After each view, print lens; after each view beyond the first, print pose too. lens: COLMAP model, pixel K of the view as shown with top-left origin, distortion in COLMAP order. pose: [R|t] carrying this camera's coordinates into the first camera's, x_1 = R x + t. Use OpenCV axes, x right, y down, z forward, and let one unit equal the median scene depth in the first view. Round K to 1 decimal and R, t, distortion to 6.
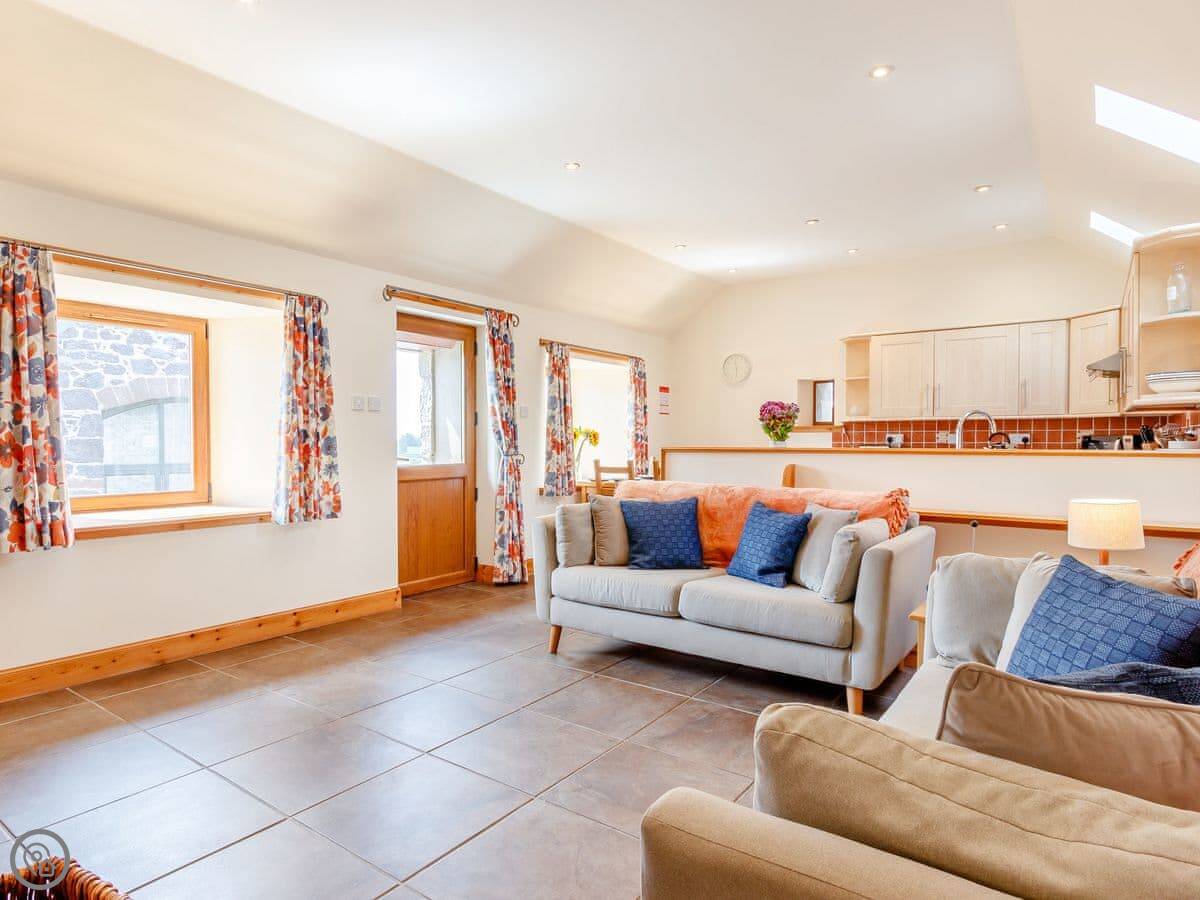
lens RADIAL K [[688.8, 0, 579.9], [0, 688.8, 449.1], [0, 0, 1]] dist [0.008024, 0.000691]
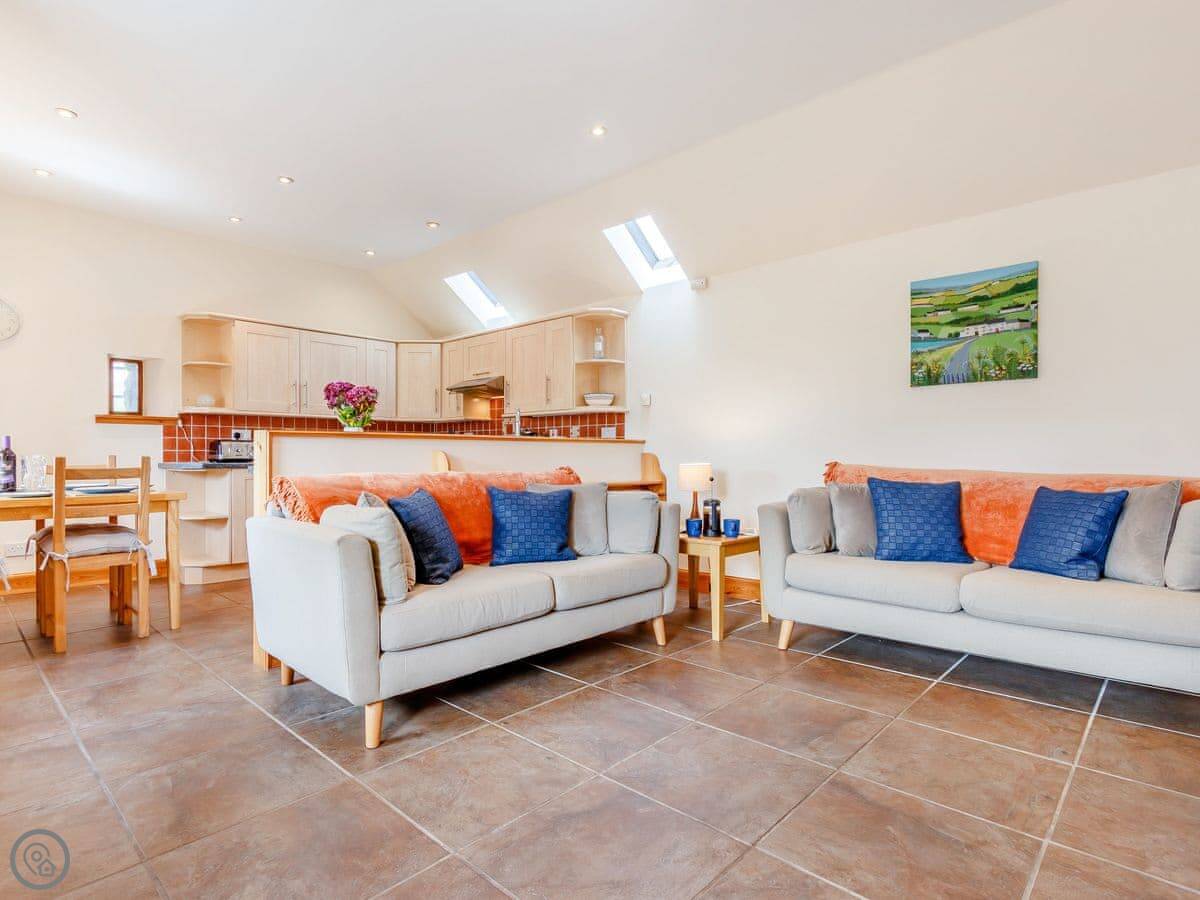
lens RADIAL K [[633.0, 0, 594.7], [0, 633.0, 460.8], [0, 0, 1]] dist [0.015318, -0.005638]
pose [[0.108775, -0.010986, 0.994006, -0.345290], [0.013883, 0.999858, 0.009531, 0.018842], [-0.993969, 0.012763, 0.108912, 0.431851]]
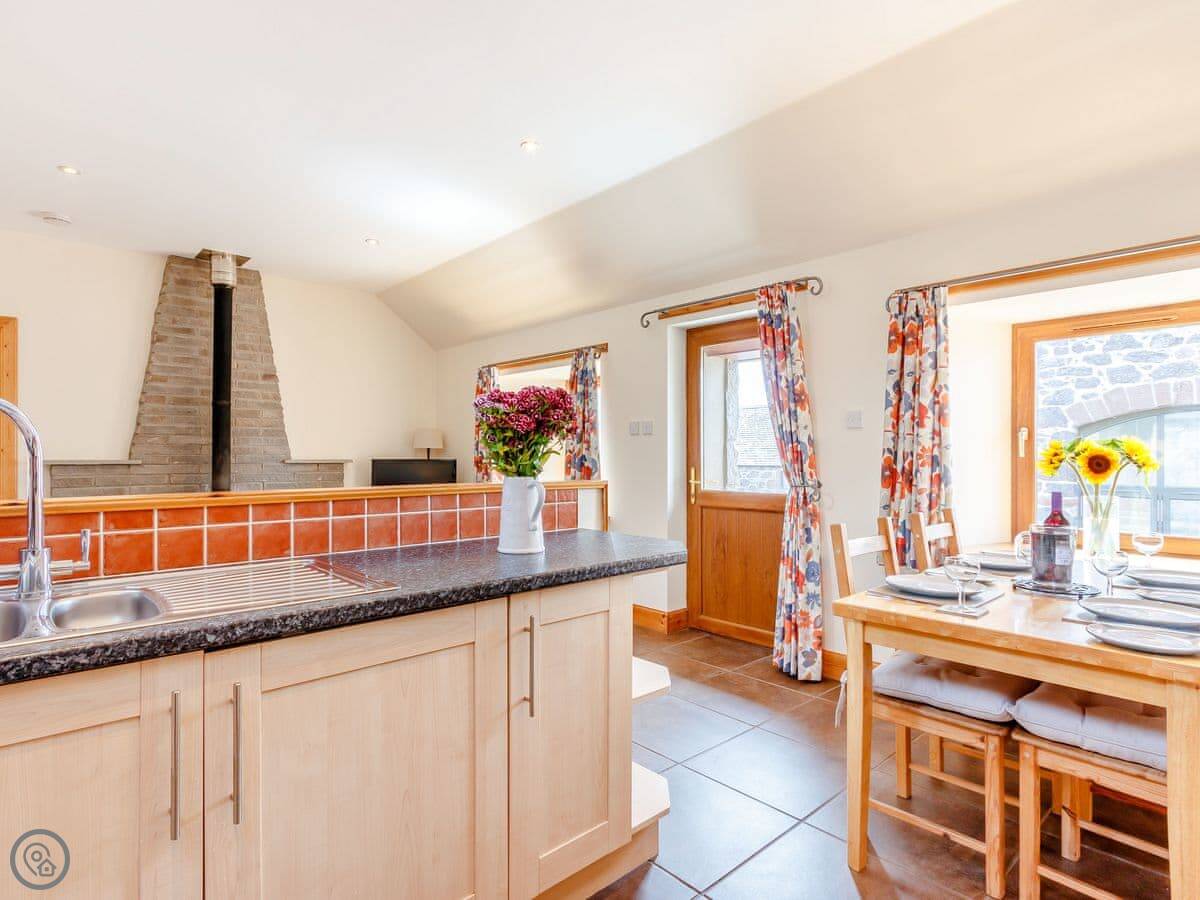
lens RADIAL K [[633.0, 0, 600.9], [0, 633.0, 455.1], [0, 0, 1]] dist [0.015318, -0.005638]
pose [[-0.203385, 0.003111, -0.979094, 0.472150], [-0.013658, 0.999889, 0.006014, -0.019680], [0.979004, 0.014595, -0.203320, 0.802228]]
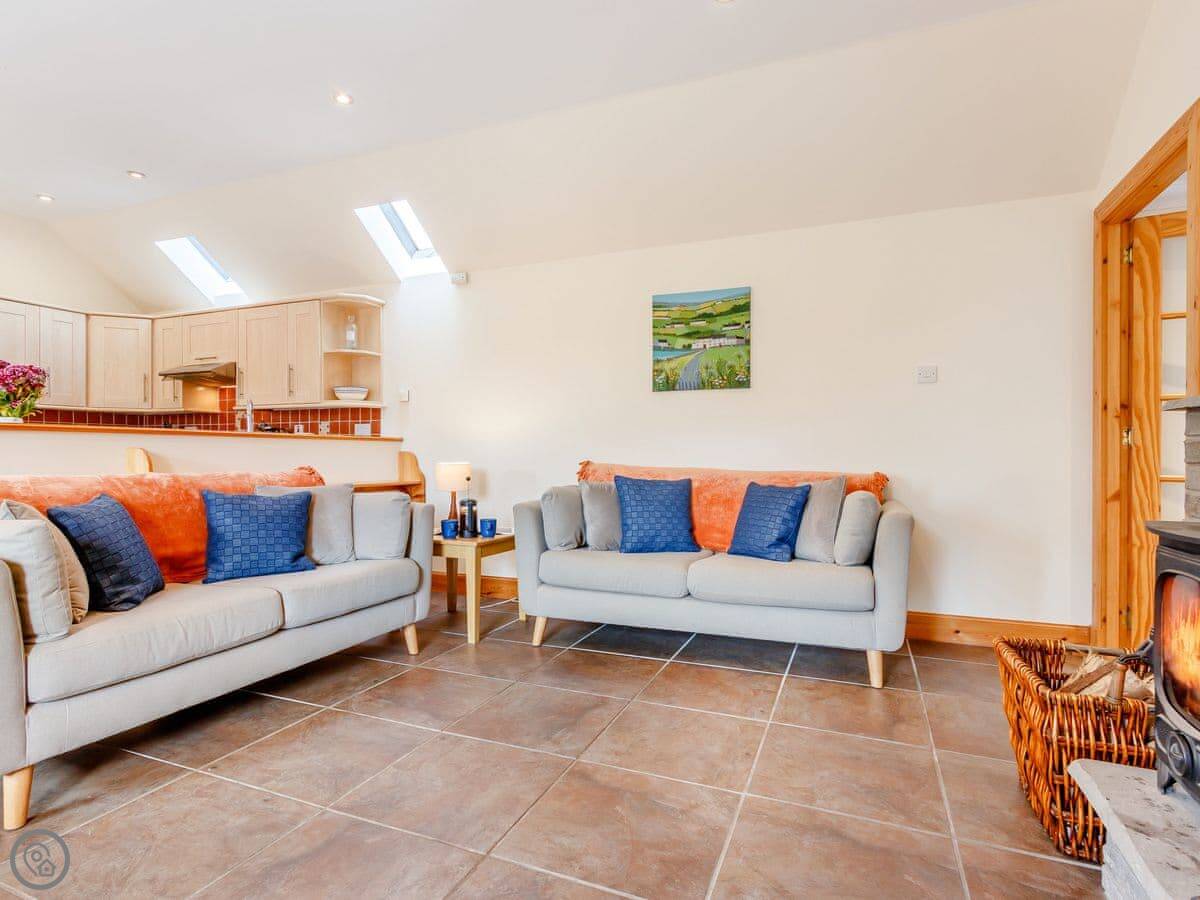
lens RADIAL K [[633.0, 0, 596.2], [0, 633.0, 463.5], [0, 0, 1]] dist [0.015318, -0.005638]
pose [[-0.238955, -0.016766, 0.970886, -0.335689], [0.010135, 0.999753, 0.019759, 0.019068], [-0.970978, 0.014561, -0.238726, 0.414029]]
